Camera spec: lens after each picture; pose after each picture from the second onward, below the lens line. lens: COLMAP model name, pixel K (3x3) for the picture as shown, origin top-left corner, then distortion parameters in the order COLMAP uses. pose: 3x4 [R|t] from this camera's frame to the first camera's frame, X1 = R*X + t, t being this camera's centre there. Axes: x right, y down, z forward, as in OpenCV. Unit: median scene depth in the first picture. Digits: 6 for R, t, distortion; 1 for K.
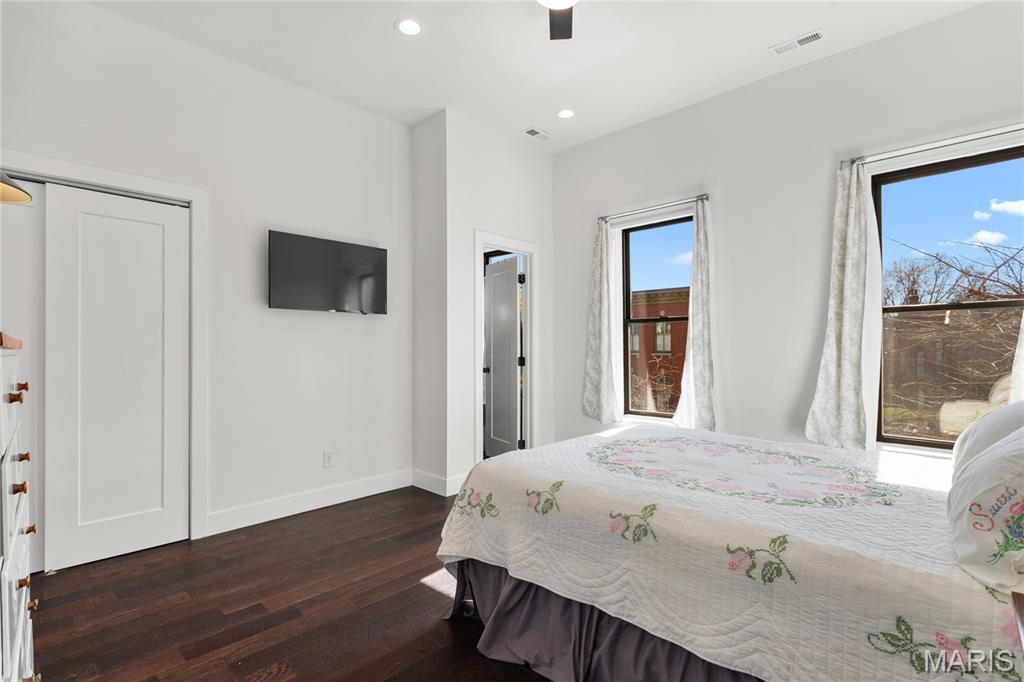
lens RADIAL K [[493.7, 0, 522.8], [0, 493.7, 345.4], [0, 0, 1]] dist [-0.002924, -0.000211]
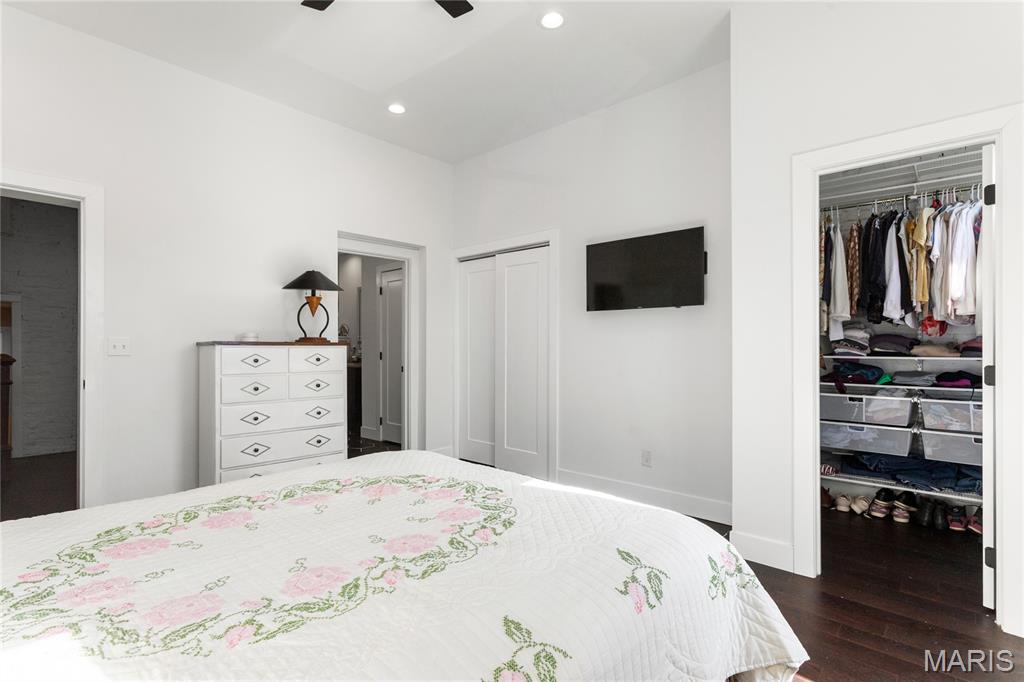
lens RADIAL K [[488.3, 0, 482.4], [0, 488.3, 341.7], [0, 0, 1]] dist [0.003807, 0.000247]
pose [[-0.030698, -0.011616, -0.999461, 0.735292], [0.006735, 0.999907, -0.011828, 0.005882], [0.999506, -0.007095, -0.030617, 0.891076]]
